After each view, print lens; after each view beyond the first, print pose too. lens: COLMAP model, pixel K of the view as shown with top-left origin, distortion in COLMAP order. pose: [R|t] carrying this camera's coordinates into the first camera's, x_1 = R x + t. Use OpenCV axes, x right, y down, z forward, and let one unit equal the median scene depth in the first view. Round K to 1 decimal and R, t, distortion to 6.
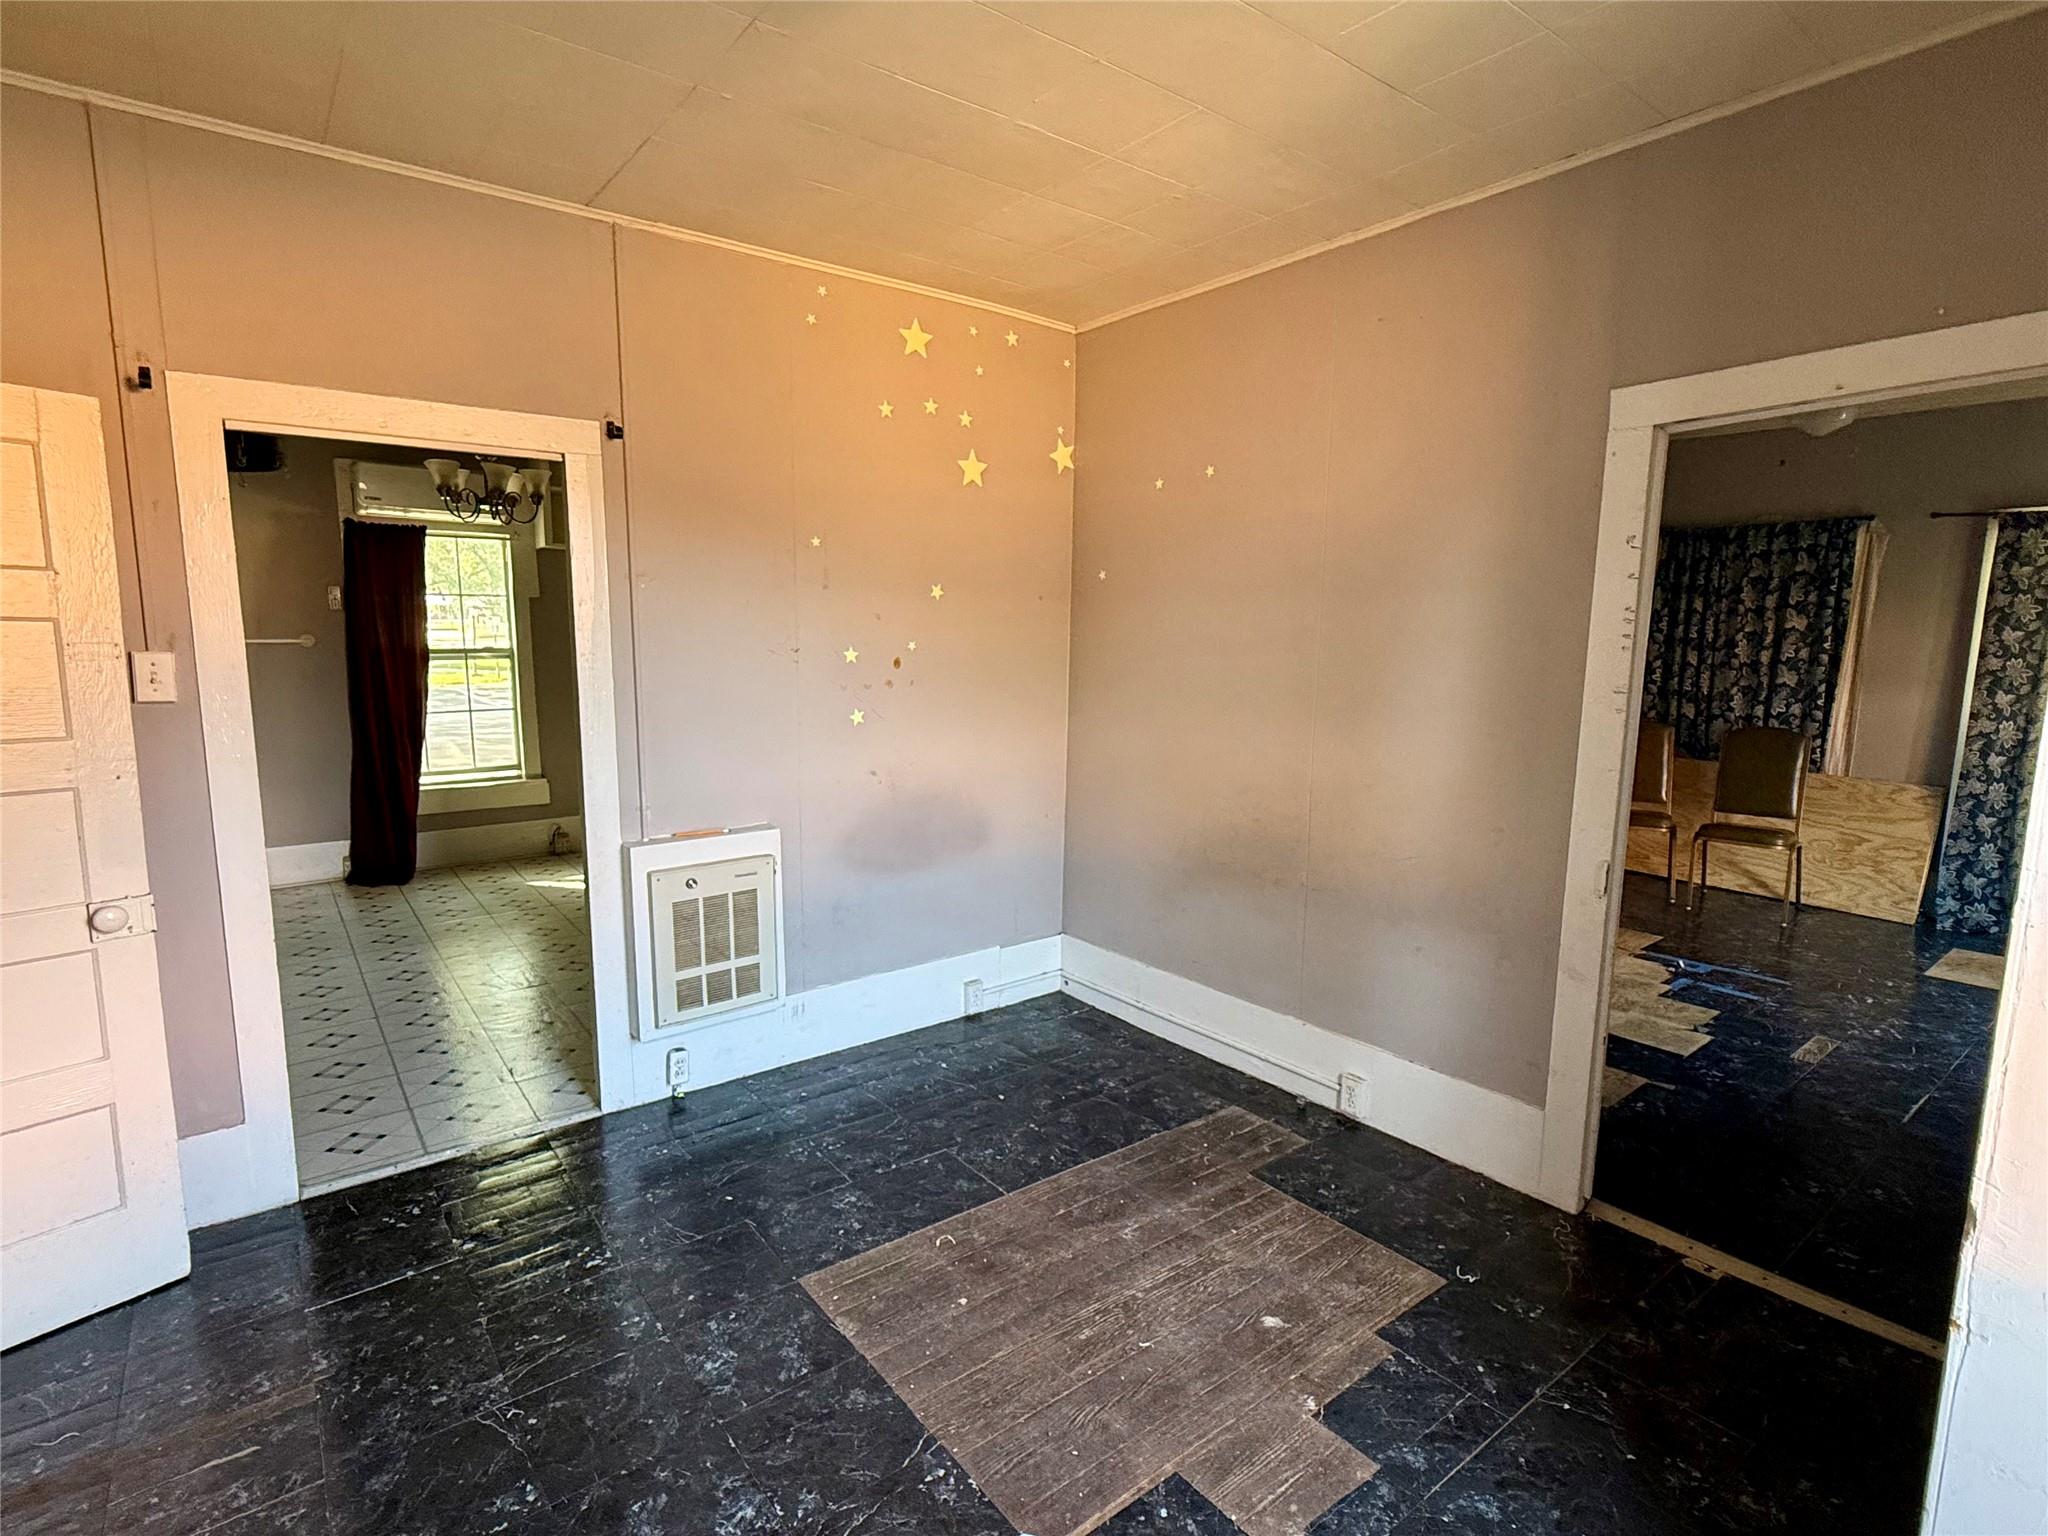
lens RADIAL K [[1013.7, 0, 1026.8], [0, 1013.7, 775.1], [0, 0, 1]] dist [0.001908, -0.000640]
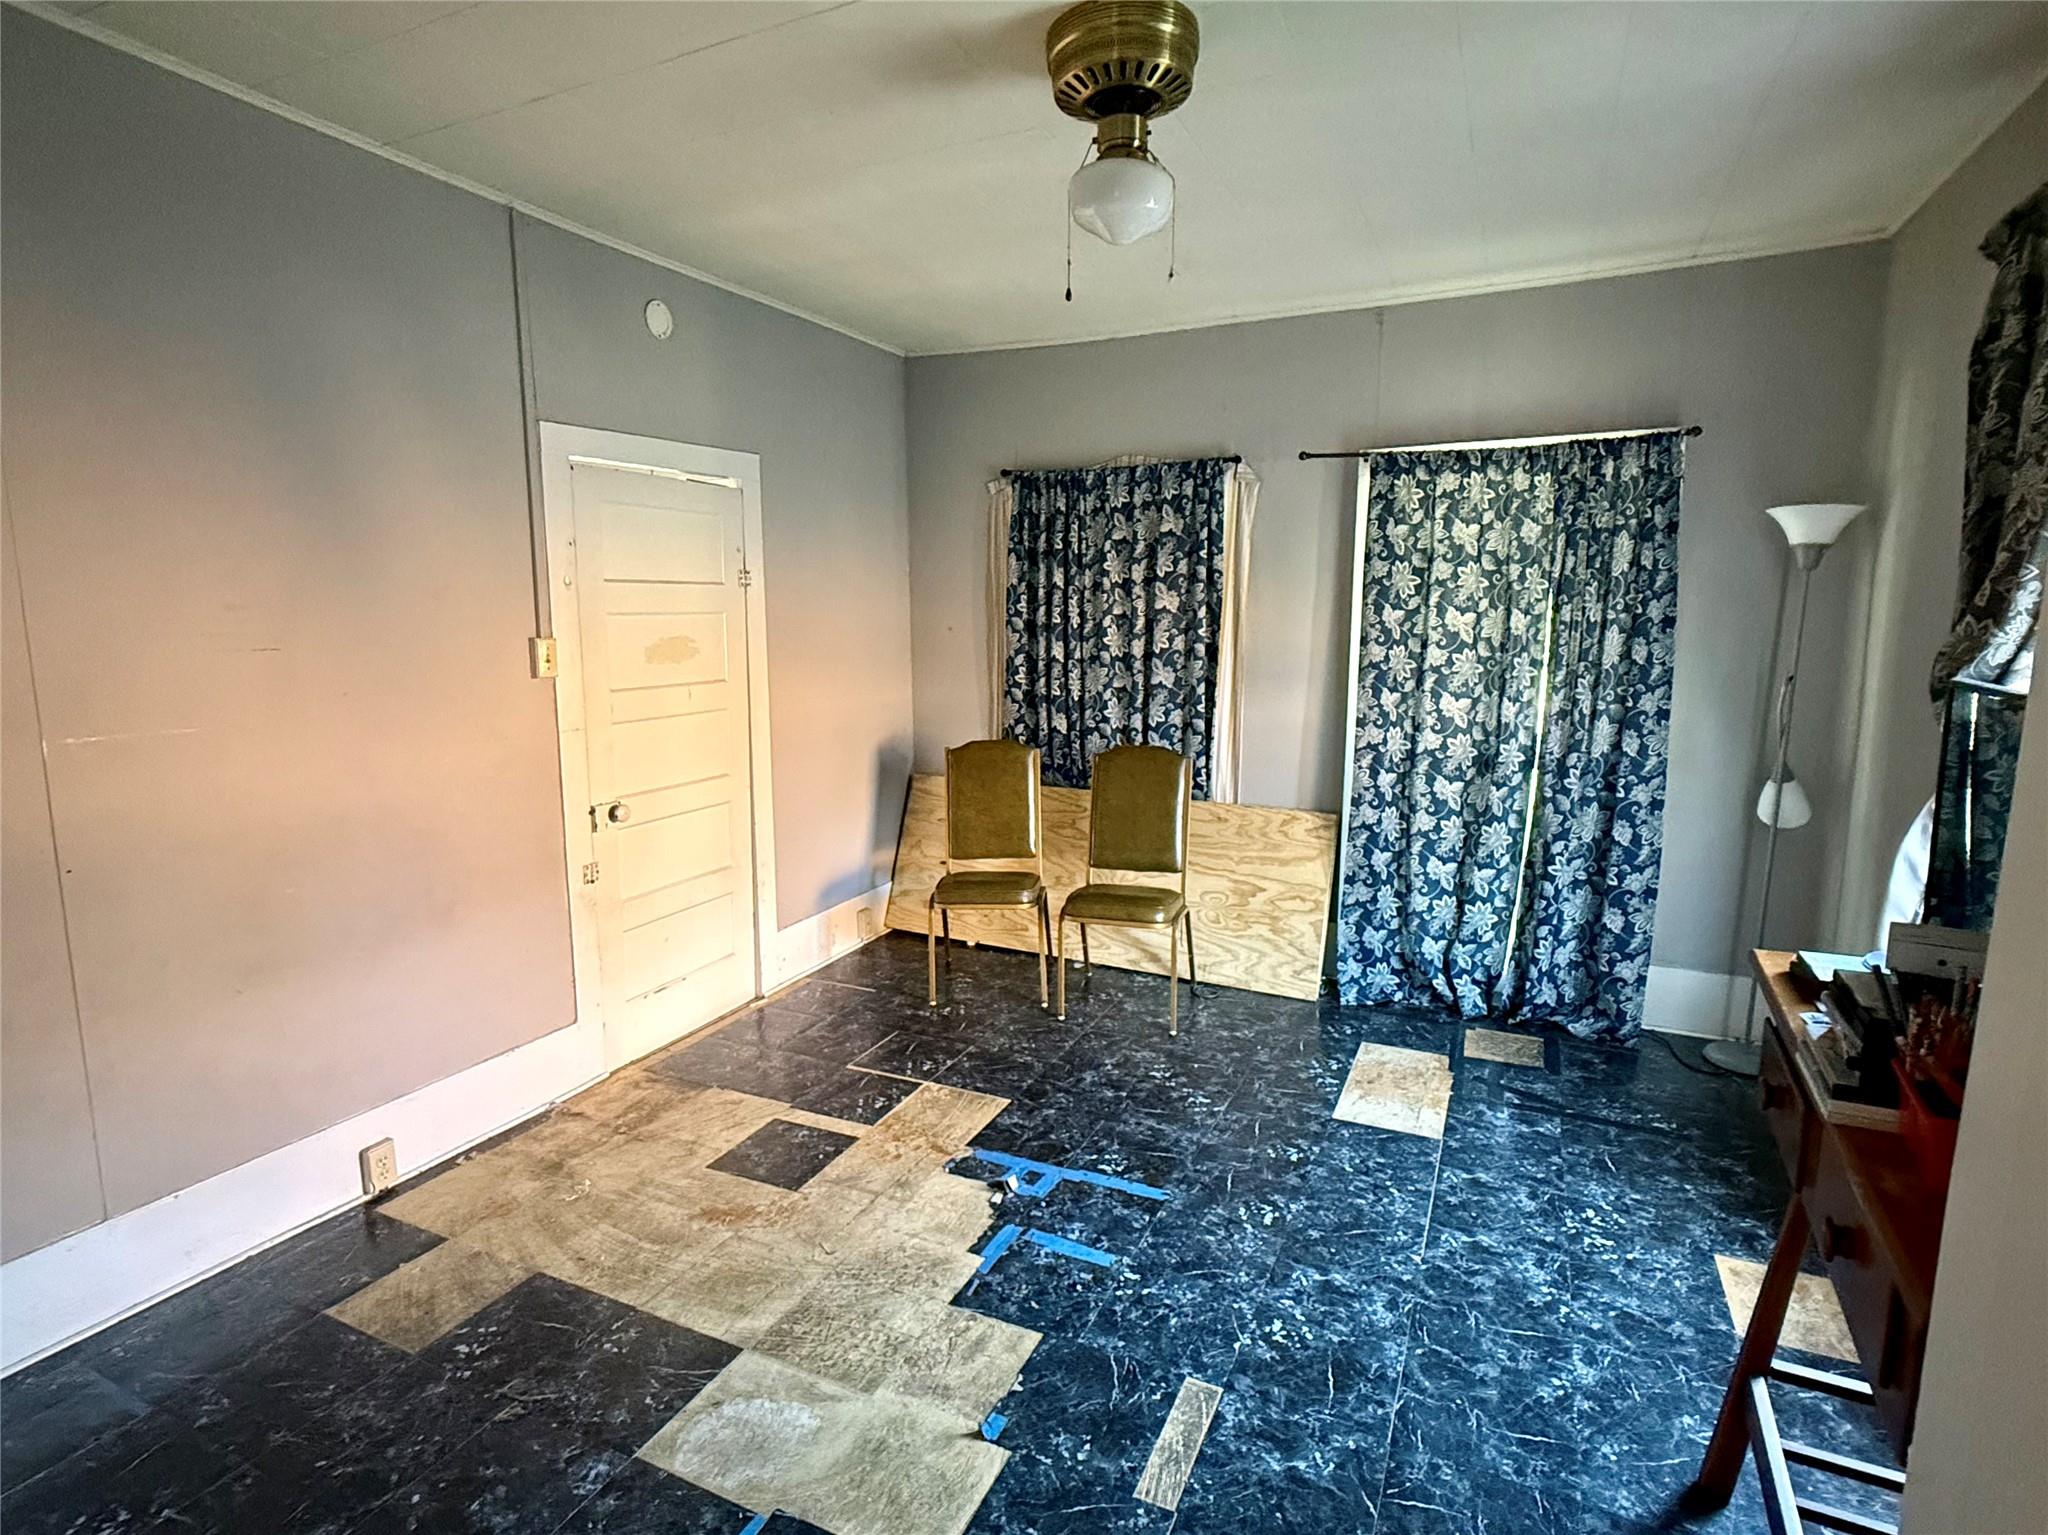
lens RADIAL K [[1013.7, 0, 1026.8], [0, 1013.7, 774.6], [0, 0, 1]] dist [0.001908, -0.000640]
pose [[0.900447, -0.077316, 0.428039, 0.350273], [0.072605, 0.996986, 0.027347, -0.053590], [-0.428863, 0.006453, 0.903346, 0.388543]]
